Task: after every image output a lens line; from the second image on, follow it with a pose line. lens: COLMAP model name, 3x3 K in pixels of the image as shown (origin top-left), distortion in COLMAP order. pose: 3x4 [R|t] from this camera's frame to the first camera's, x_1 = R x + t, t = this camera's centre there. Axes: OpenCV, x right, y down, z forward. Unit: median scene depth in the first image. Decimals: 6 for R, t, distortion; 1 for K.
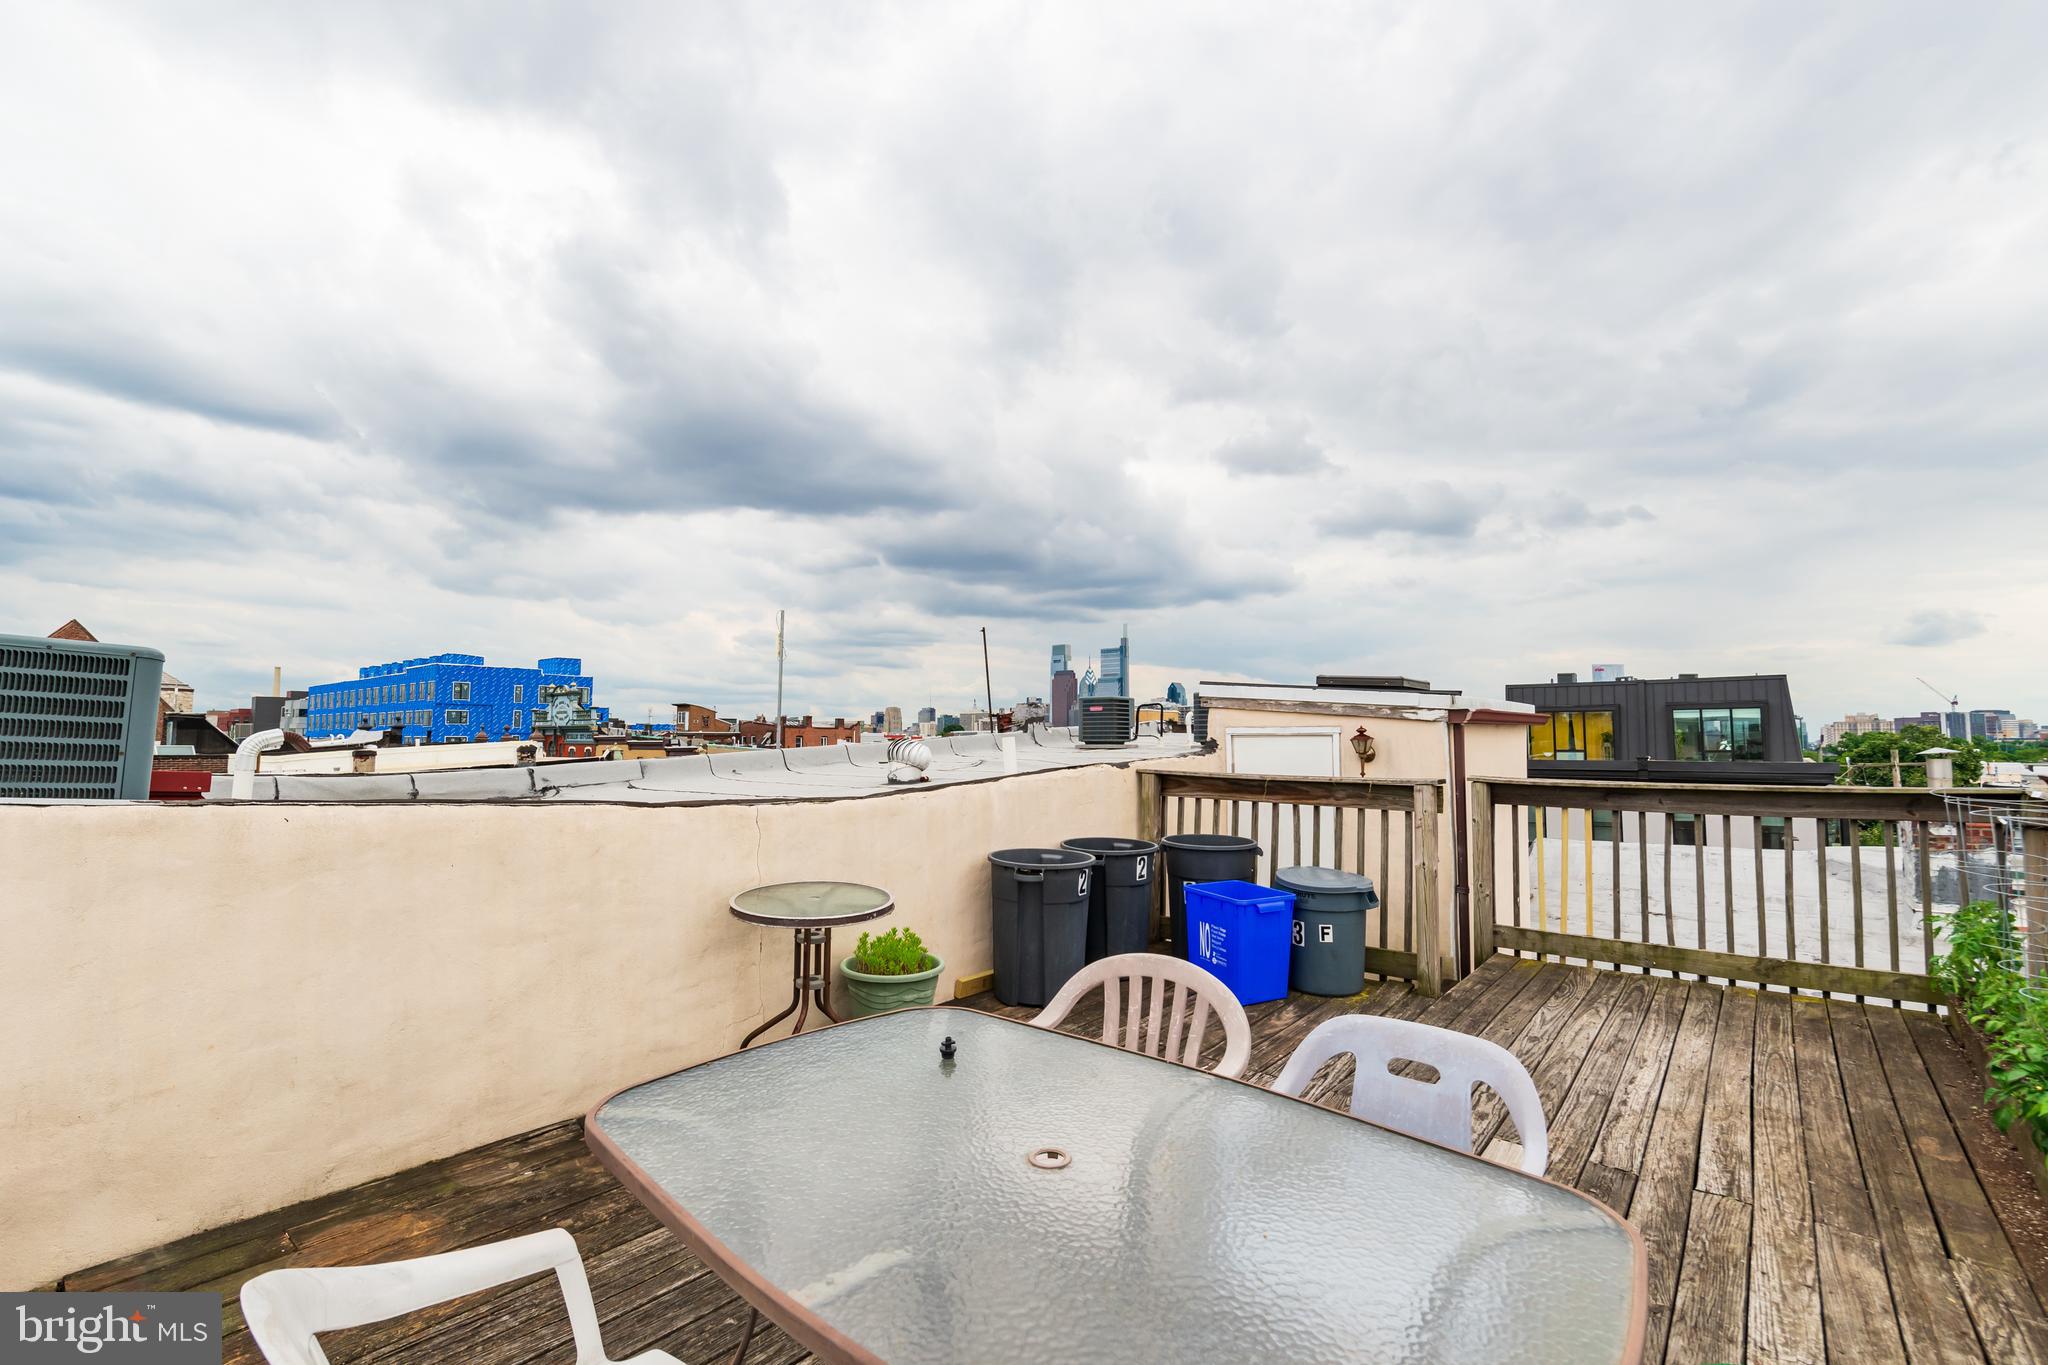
lens RADIAL K [[916.1, 0, 1036.6], [0, 916.1, 689.0], [0, 0, 1]] dist [-0.005688, 0.002296]
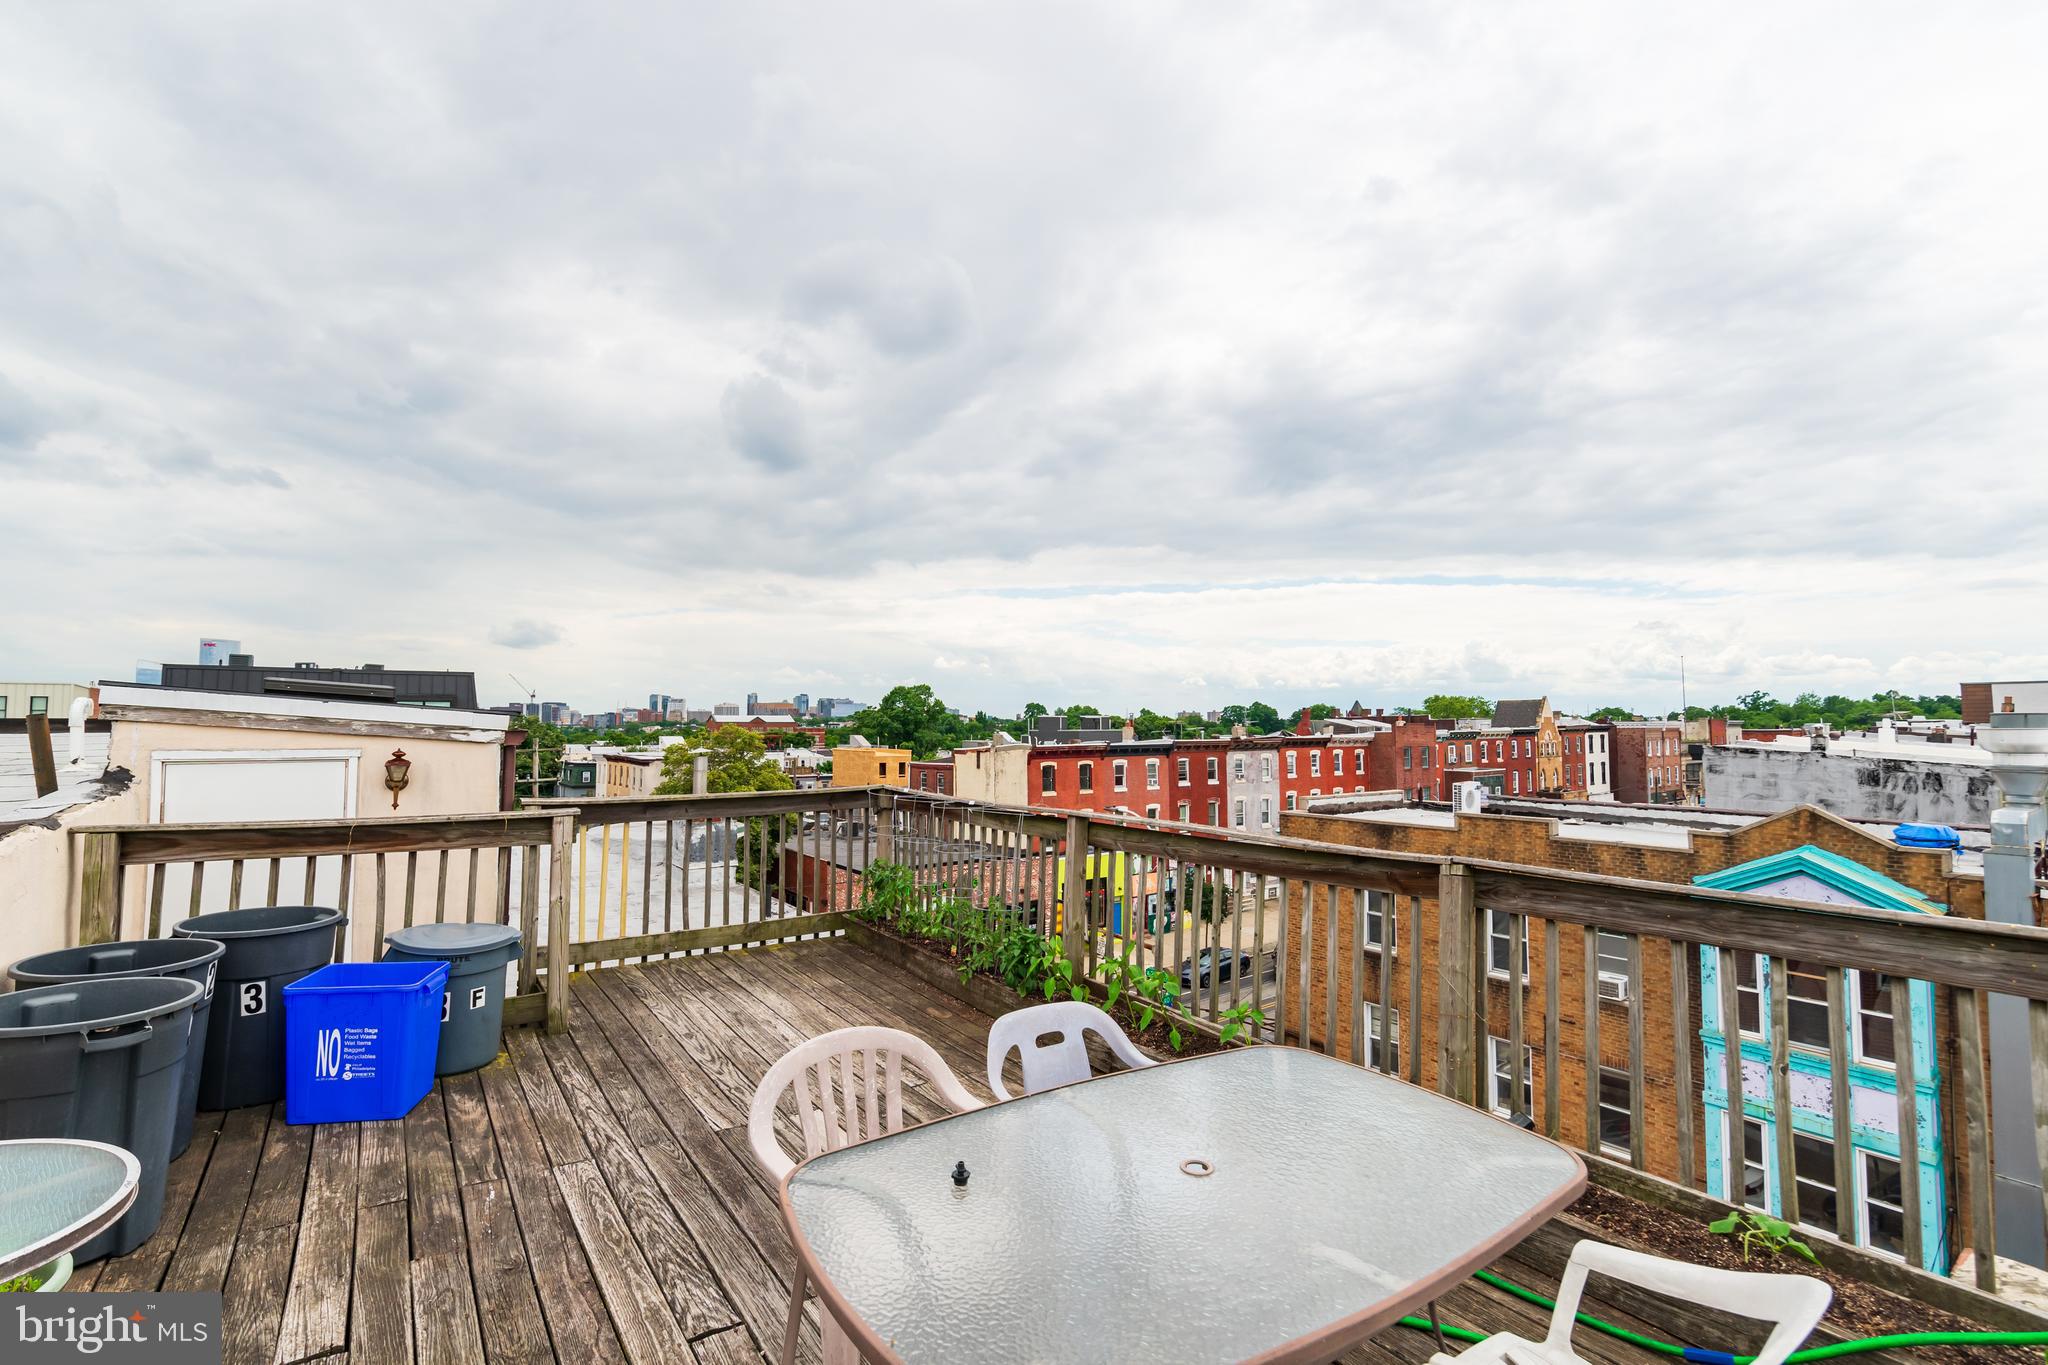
lens RADIAL K [[916.1, 0, 1032.4], [0, 916.1, 677.4], [0, 0, 1]] dist [-0.005688, 0.002296]
pose [[0.269686, 0.052324, 0.961526, -0.329729], [-0.056568, 0.997659, -0.038424, -0.028389], [-0.961285, -0.044029, 0.272015, 0.223477]]
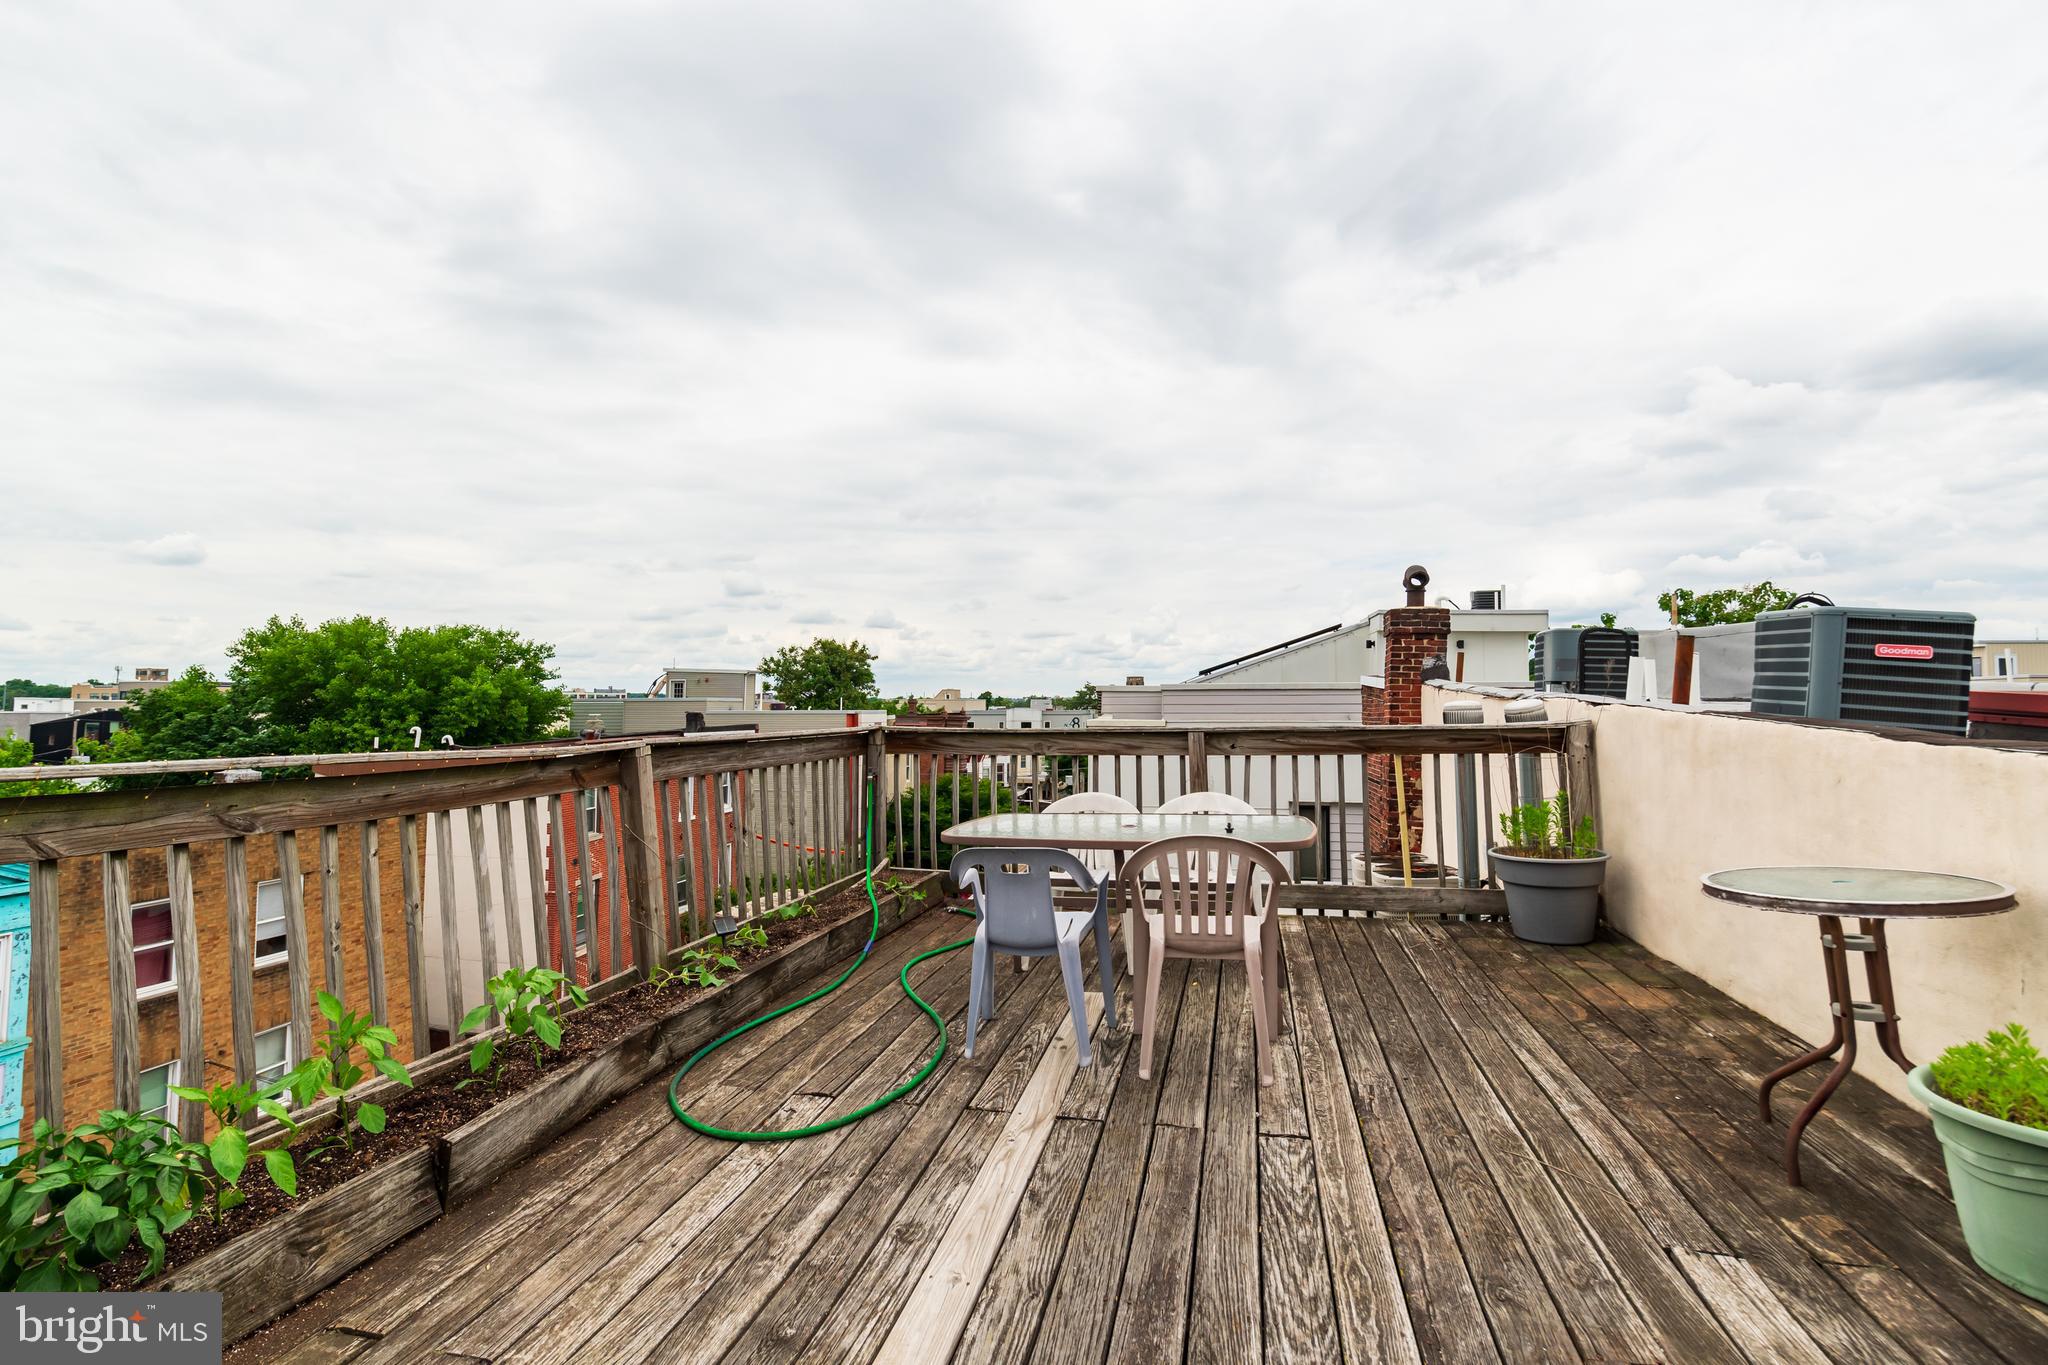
lens RADIAL K [[916.1, 0, 1015.5], [0, 916.1, 690.0], [0, 0, 1]] dist [-0.005688, 0.002296]
pose [[-0.908837, -0.007429, -0.417085, 0.366801], [0.026498, 0.996794, -0.075494, 0.073200], [0.416308, -0.079663, -0.905727, 0.840879]]
